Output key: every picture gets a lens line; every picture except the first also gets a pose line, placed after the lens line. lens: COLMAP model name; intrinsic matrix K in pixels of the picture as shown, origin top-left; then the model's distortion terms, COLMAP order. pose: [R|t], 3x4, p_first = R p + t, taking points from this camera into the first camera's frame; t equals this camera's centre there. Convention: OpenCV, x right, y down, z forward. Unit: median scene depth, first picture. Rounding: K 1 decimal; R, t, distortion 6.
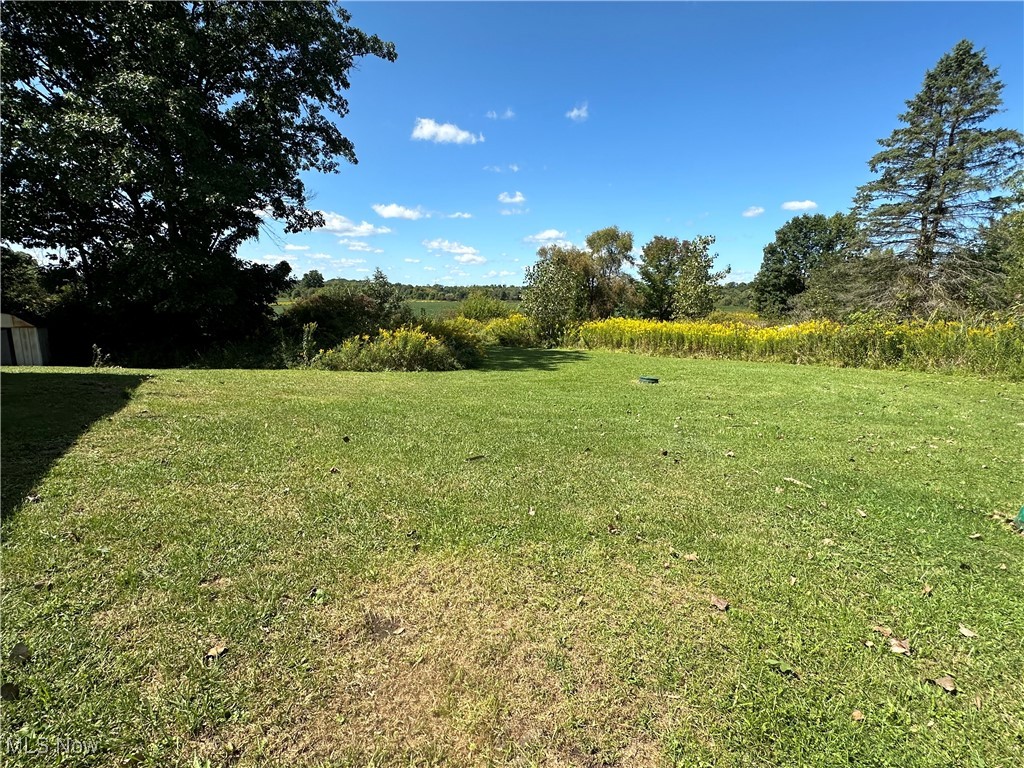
lens RADIAL K [[487.3, 0, 514.9], [0, 487.3, 380.9], [0, 0, 1]] dist [-0.013738, 0.004088]
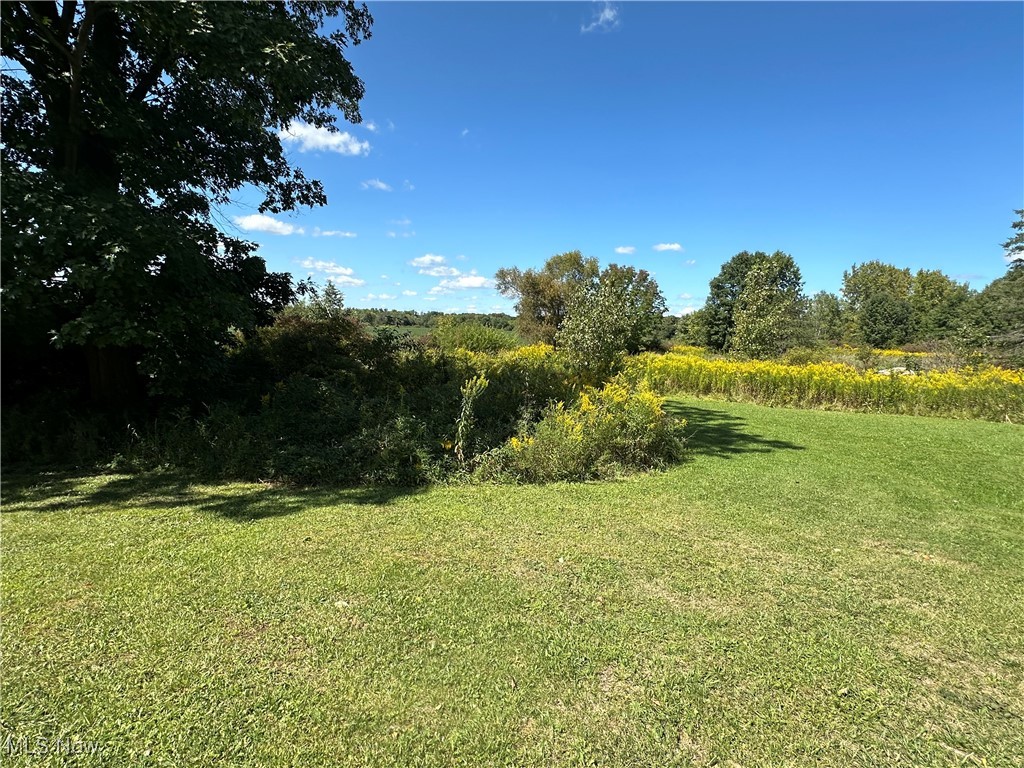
lens RADIAL K [[487.3, 0, 513.0], [0, 487.3, 381.3], [0, 0, 1]] dist [-0.013738, 0.004088]
pose [[0.970803, 0.000810, 0.239875, -0.198612], [0.011643, 0.998656, -0.050494, -0.037460], [-0.239594, 0.051813, 0.969490, 0.222789]]
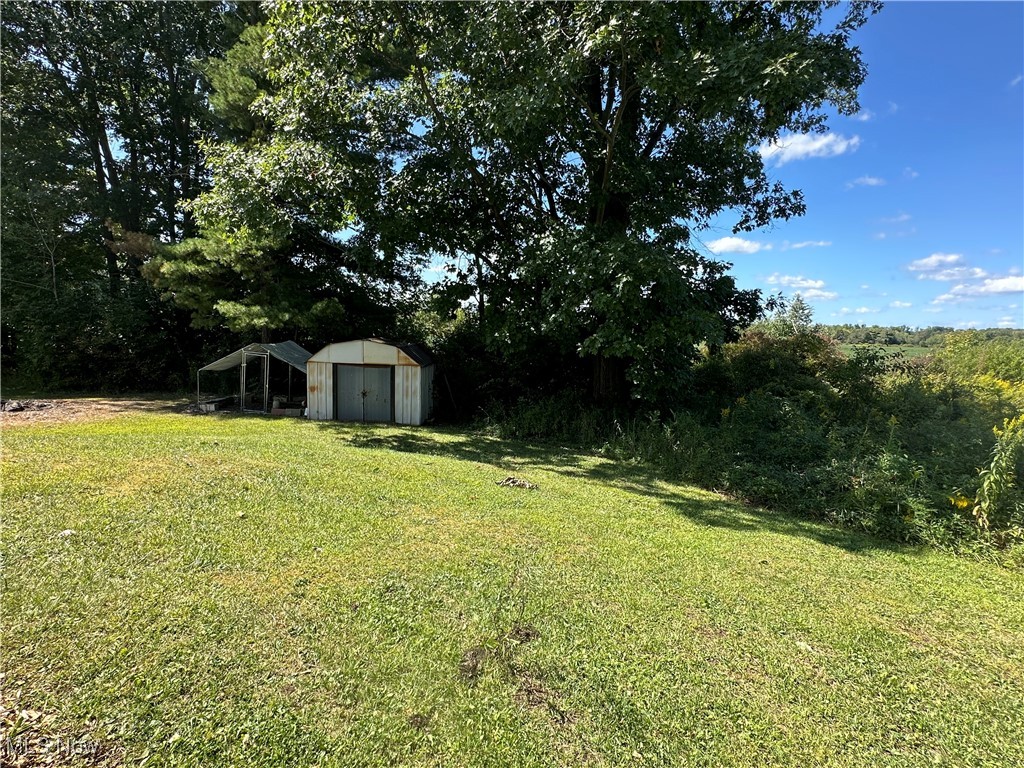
lens RADIAL K [[487.3, 0, 514.5], [0, 487.3, 382.1], [0, 0, 1]] dist [-0.013738, 0.004088]
pose [[0.805498, 0.084451, -0.586551, -0.202362], [-0.126321, 0.991514, -0.030716, -0.036607], [0.578979, 0.098835, 0.809330, 0.221838]]
